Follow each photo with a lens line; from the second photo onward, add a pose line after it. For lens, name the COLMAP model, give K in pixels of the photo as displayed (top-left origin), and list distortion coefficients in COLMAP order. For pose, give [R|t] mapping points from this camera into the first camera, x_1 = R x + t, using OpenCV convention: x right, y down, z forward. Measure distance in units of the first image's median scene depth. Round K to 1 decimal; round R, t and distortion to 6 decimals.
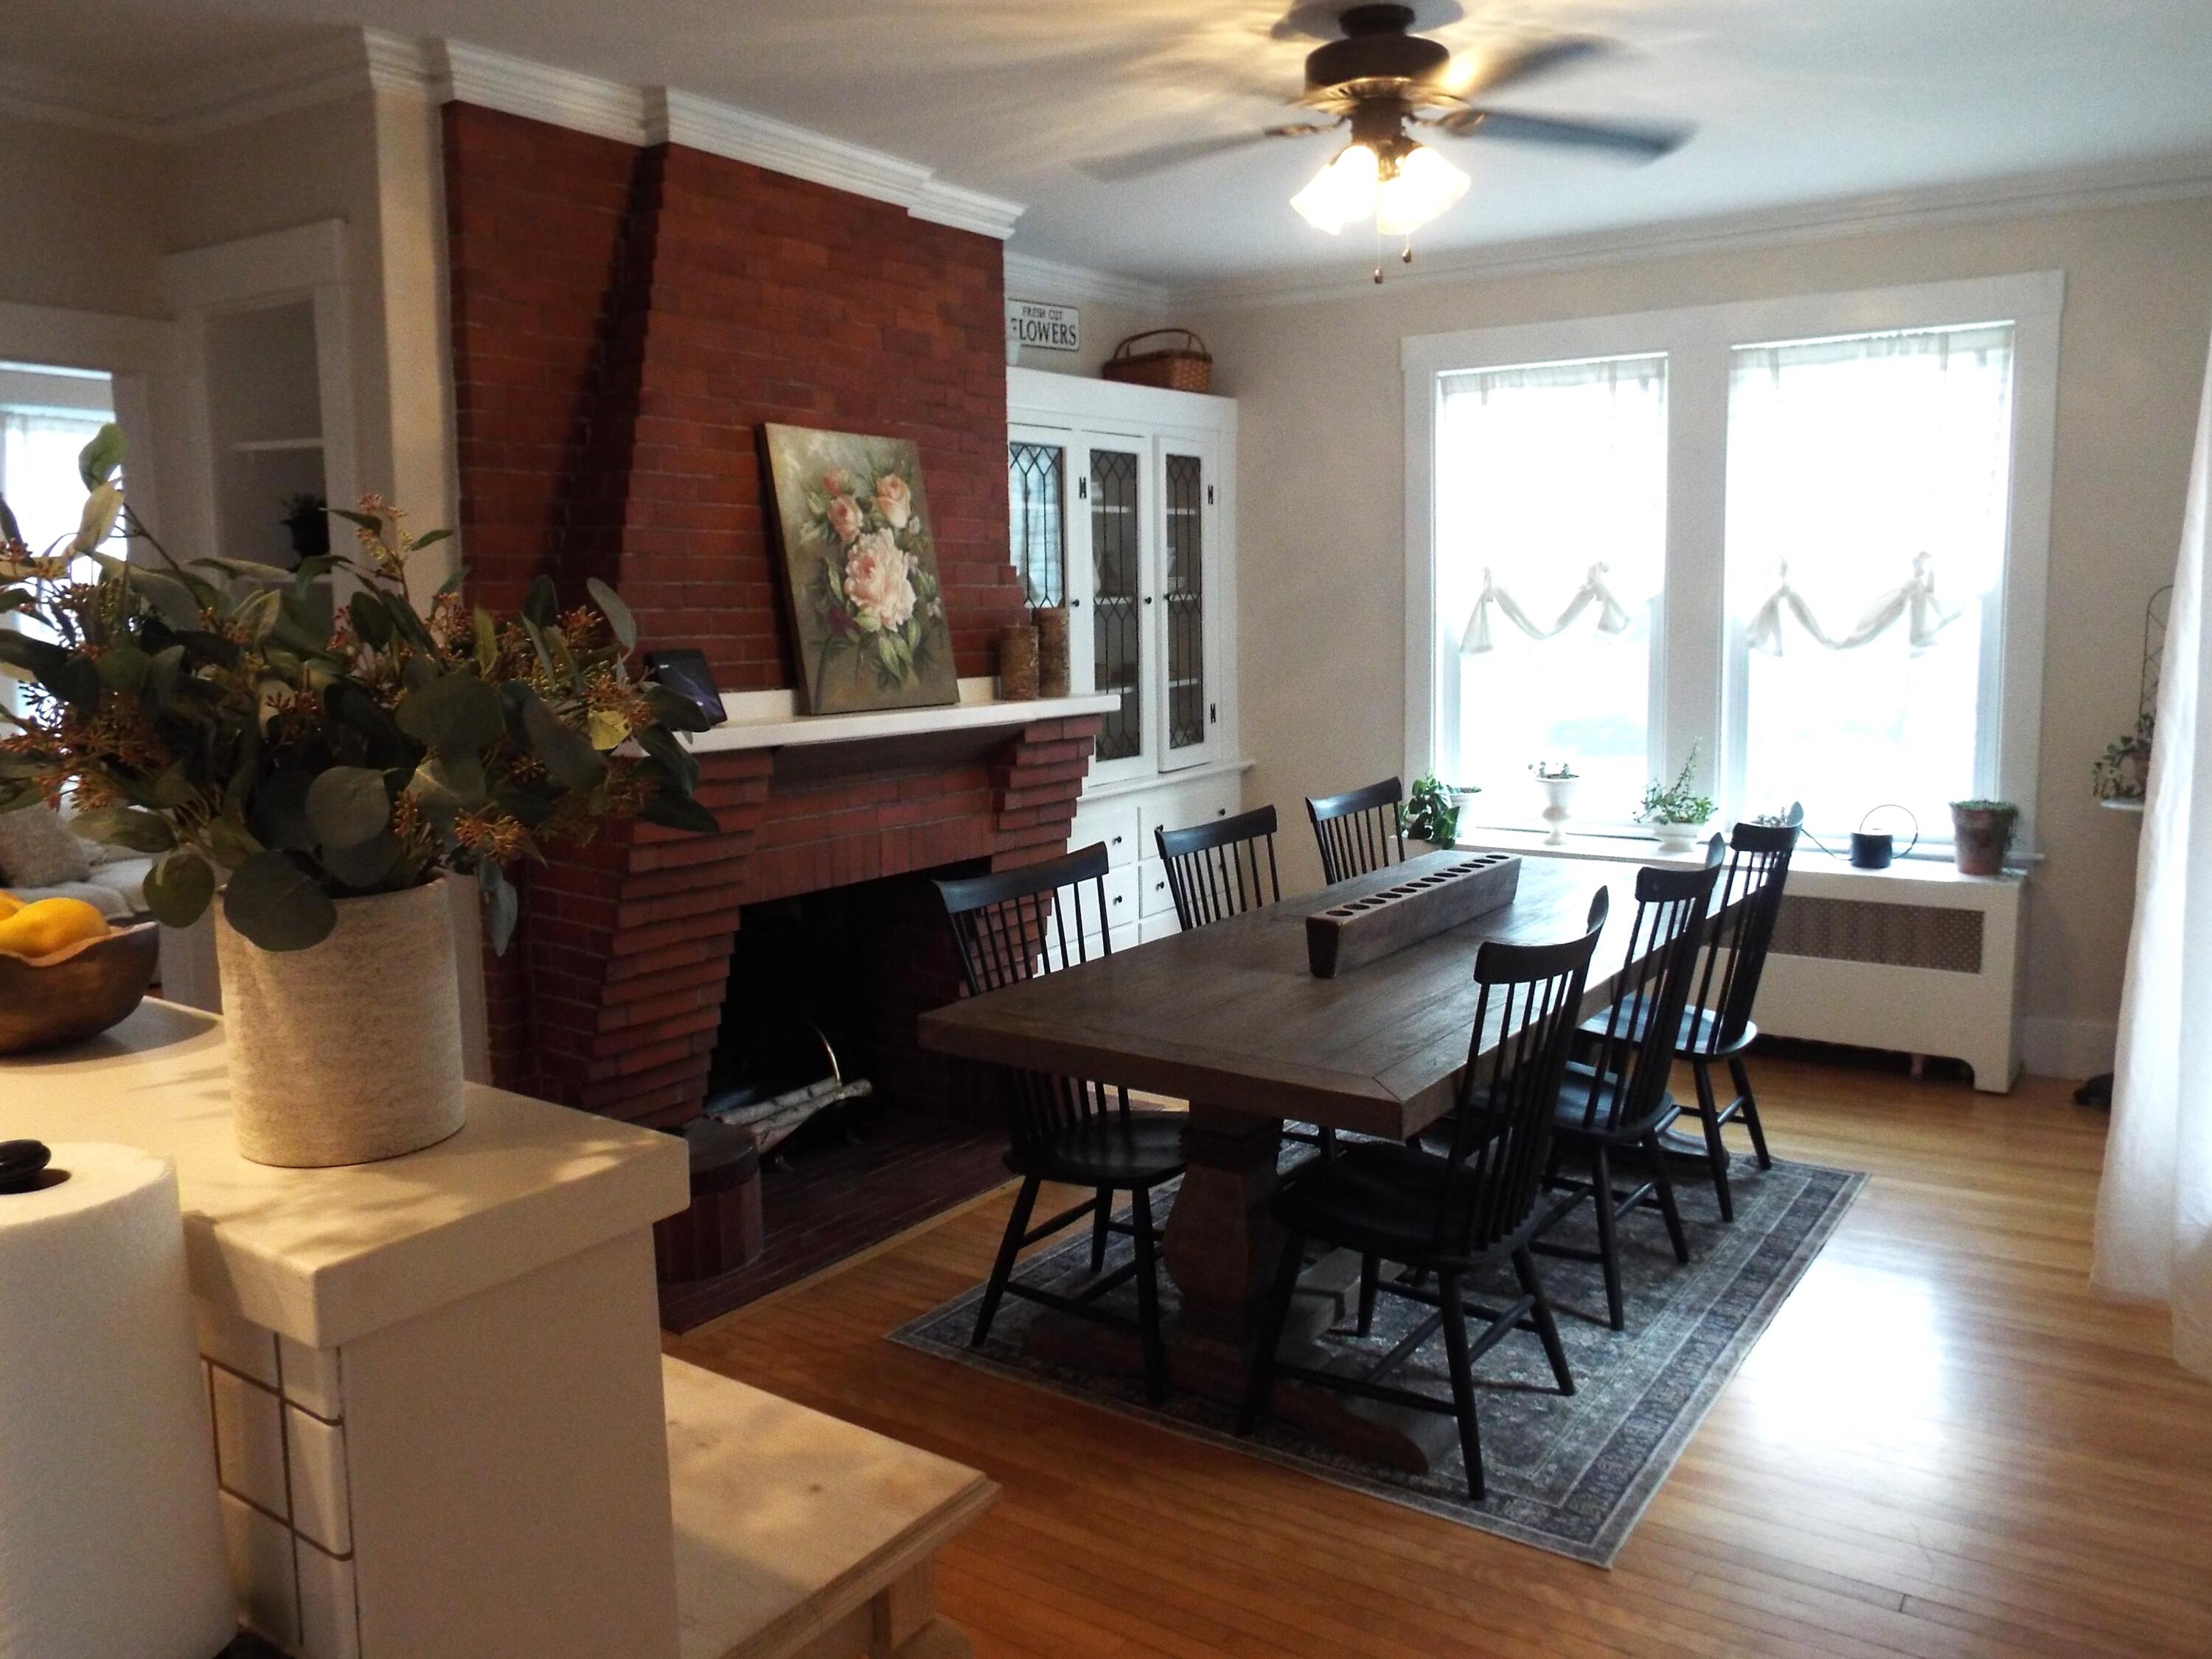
lens RADIAL K [[1702.1, 0, 1107.0], [0, 1702.1, 822.6], [0, 0, 1]] dist [-0.031138, 0.074097]
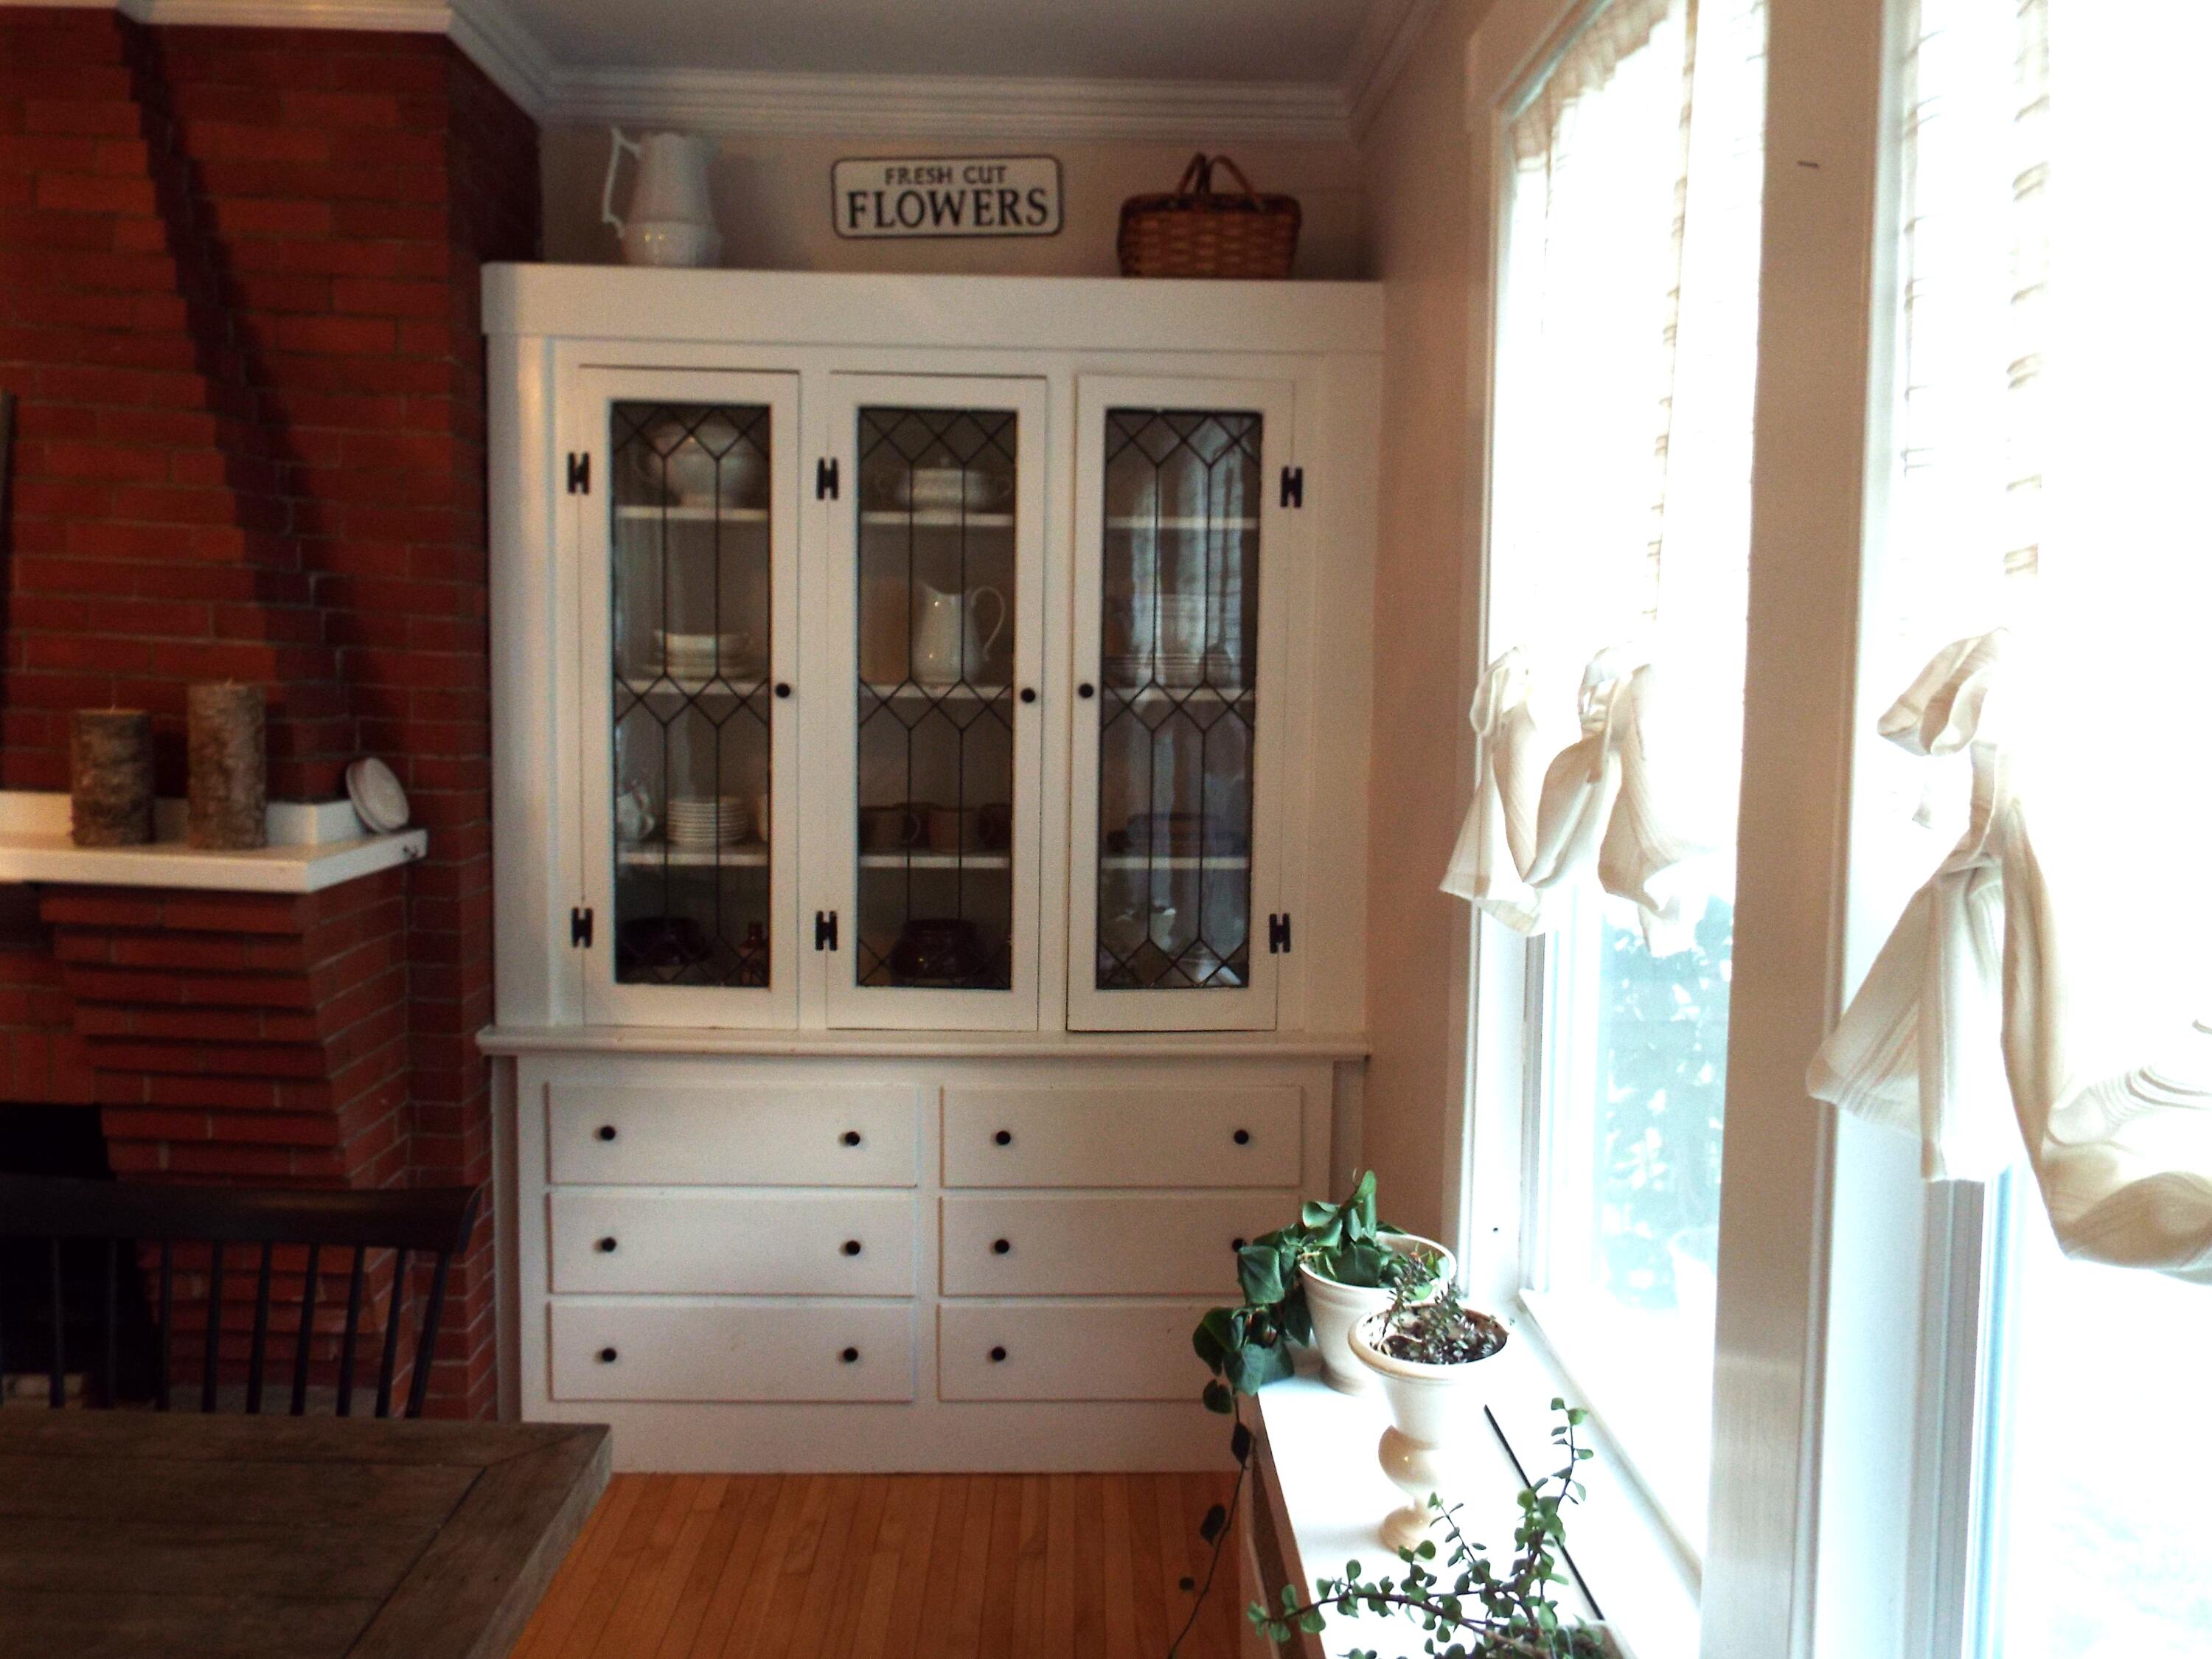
lens RADIAL K [[1613.3, 0, 1108.7], [0, 1613.3, 825.0], [0, 0, 1]] dist [-0.041549, 0.067305]
pose [[0.600761, 0.110457, -0.791761, 0.430747], [-0.138907, 0.989766, 0.032682, -0.111959], [0.787268, 0.090348, 0.609956, 0.732080]]
